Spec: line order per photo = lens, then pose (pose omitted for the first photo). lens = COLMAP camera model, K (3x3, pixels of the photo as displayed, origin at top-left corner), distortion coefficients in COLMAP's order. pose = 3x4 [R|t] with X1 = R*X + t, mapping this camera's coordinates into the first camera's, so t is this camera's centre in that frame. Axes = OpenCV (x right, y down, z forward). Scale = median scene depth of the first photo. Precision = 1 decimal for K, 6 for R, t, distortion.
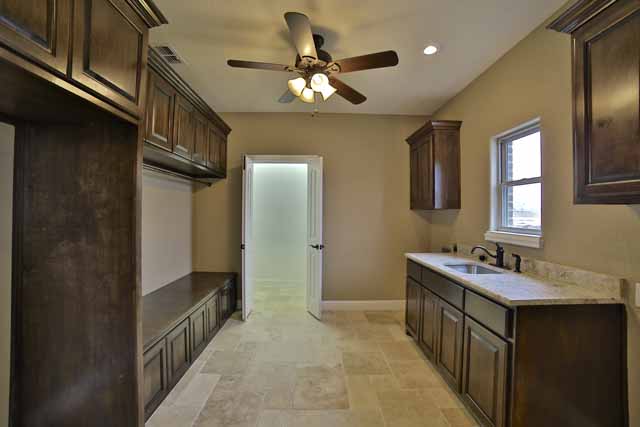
lens RADIAL K [[284.6, 0, 320.0], [0, 284.6, 213.5], [0, 0, 1]] dist [-0.047359, 0.000708]
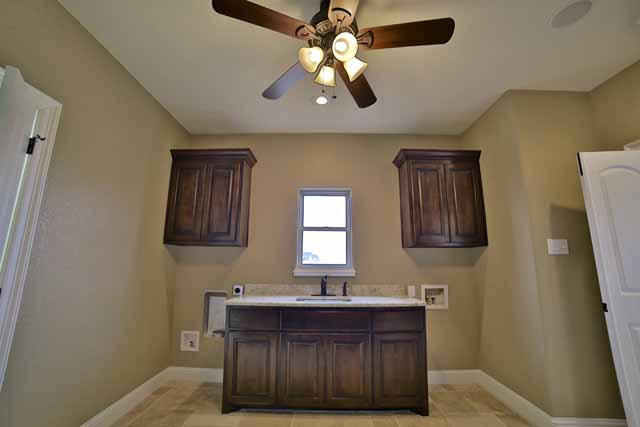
lens RADIAL K [[284.6, 0, 320.0], [0, 284.6, 213.5], [0, 0, 1]] dist [-0.047359, 0.000708]
pose [[0.031468, 0.185253, 0.982187, -0.589797], [-0.005725, 0.982691, -0.185165, 0.061541], [-0.999488, 0.000203, 0.031984, 0.892643]]
